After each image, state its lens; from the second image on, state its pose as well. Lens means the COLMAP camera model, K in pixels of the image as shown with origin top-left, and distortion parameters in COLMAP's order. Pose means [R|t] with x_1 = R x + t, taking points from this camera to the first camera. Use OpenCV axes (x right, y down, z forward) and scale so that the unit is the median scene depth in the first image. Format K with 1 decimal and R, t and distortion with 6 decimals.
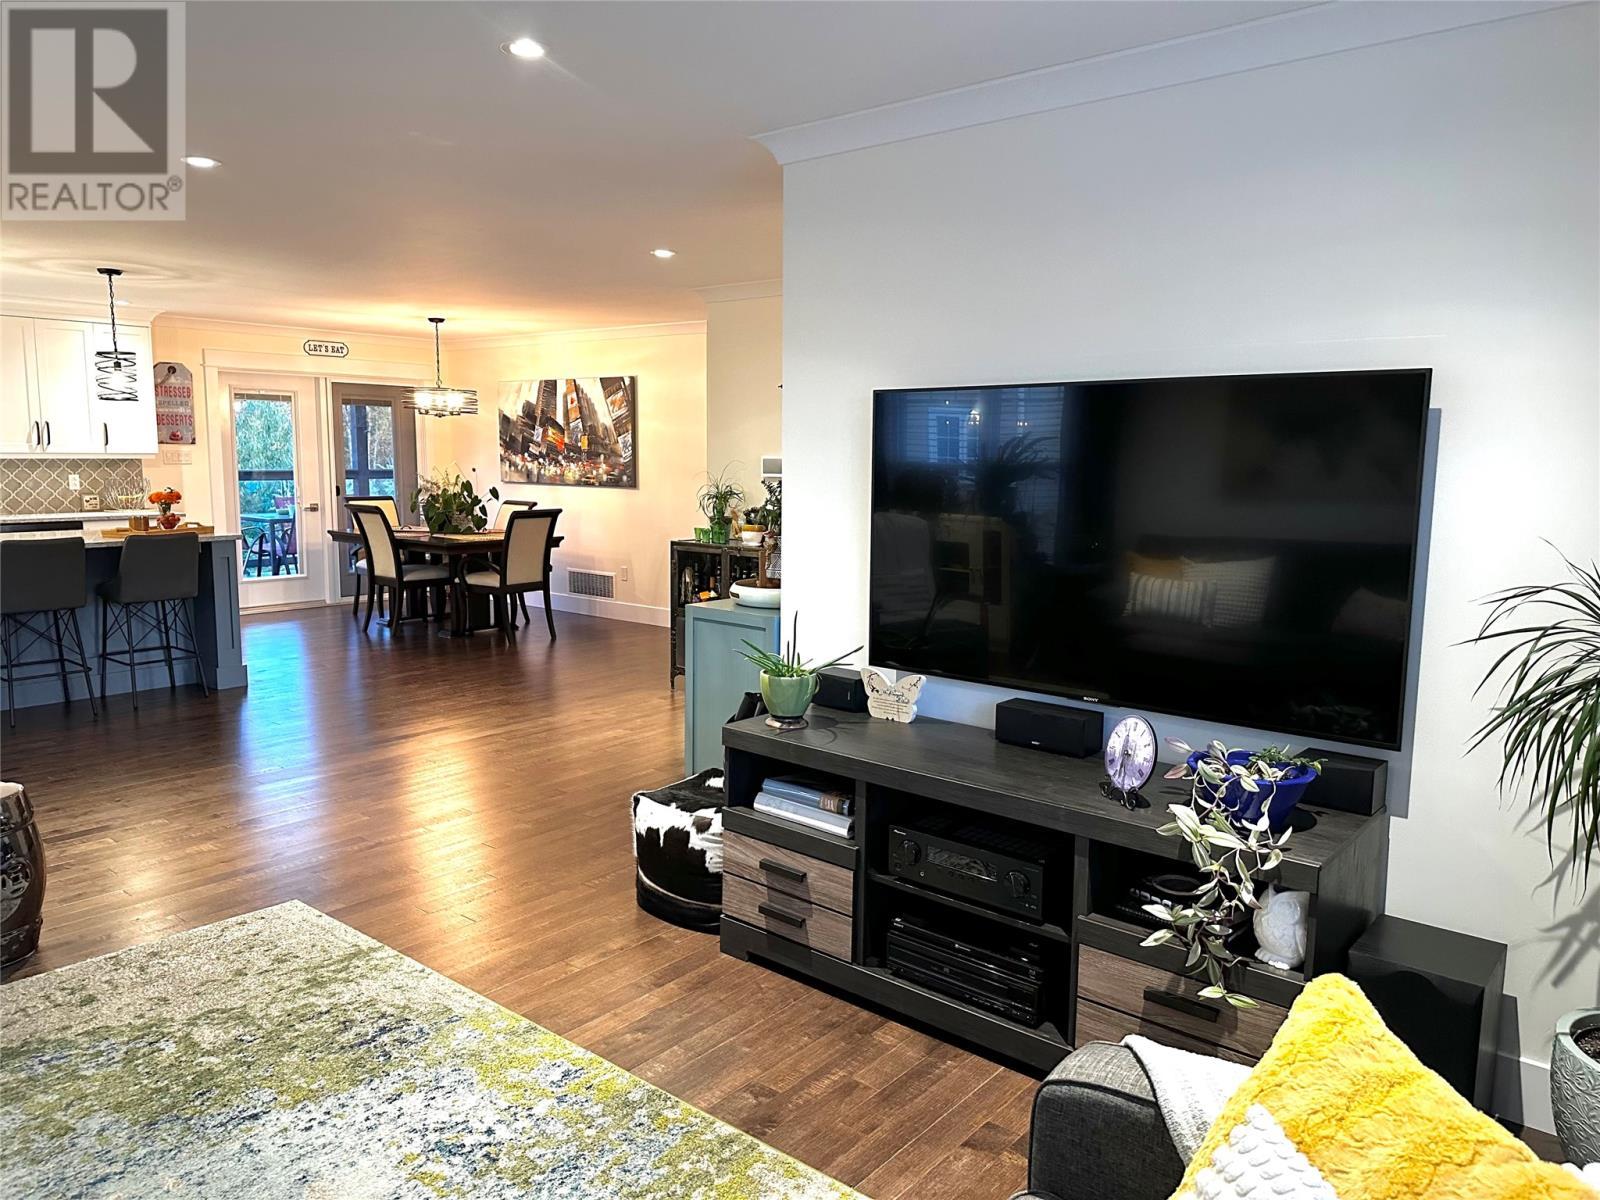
lens RADIAL K [[1109.5, 0, 816.6], [0, 1109.5, 612.0], [0, 0, 1]] dist [0.050046, -0.003232]
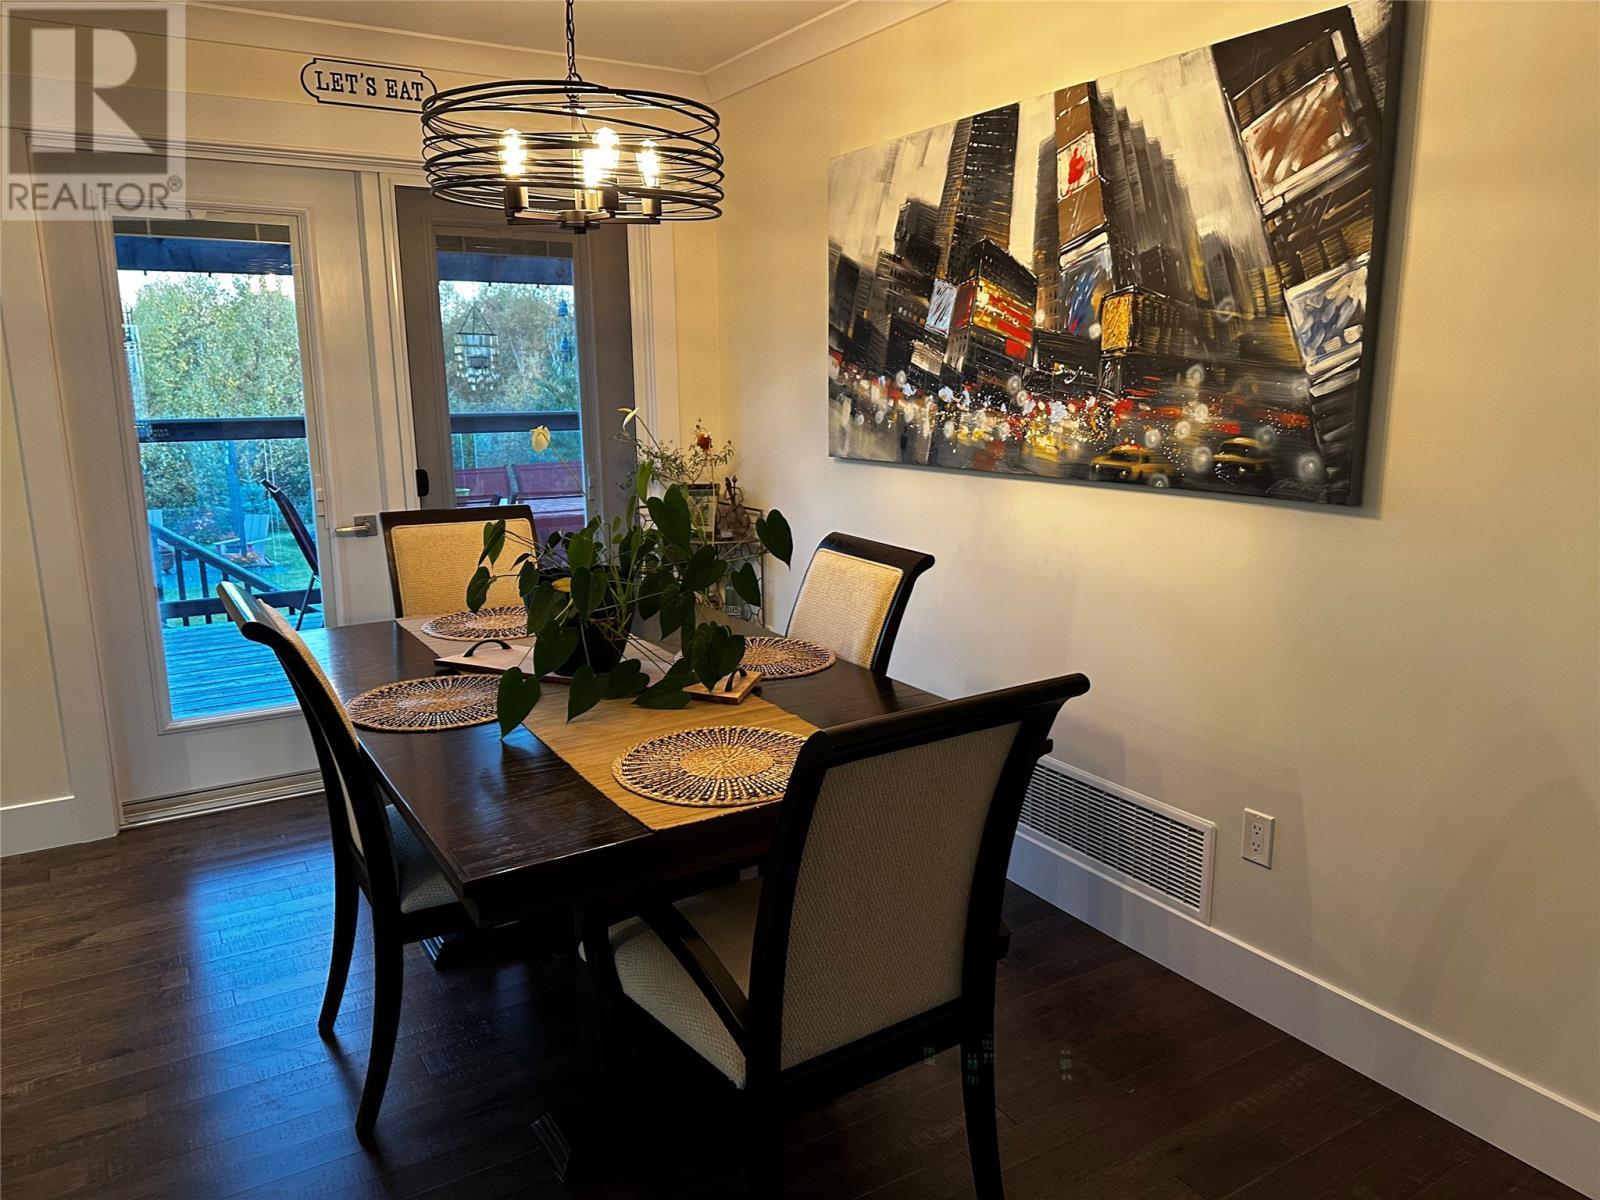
lens RADIAL K [[1109.5, 0, 788.5], [0, 1109.5, 608.3], [0, 0, 1]] dist [0.050046, -0.003232]
pose [[0.940459, 0.050192, -0.336182, -0.184318], [-0.029375, 0.997339, 0.066730, -0.097168], [0.338637, -0.052881, 0.939430, 0.700424]]
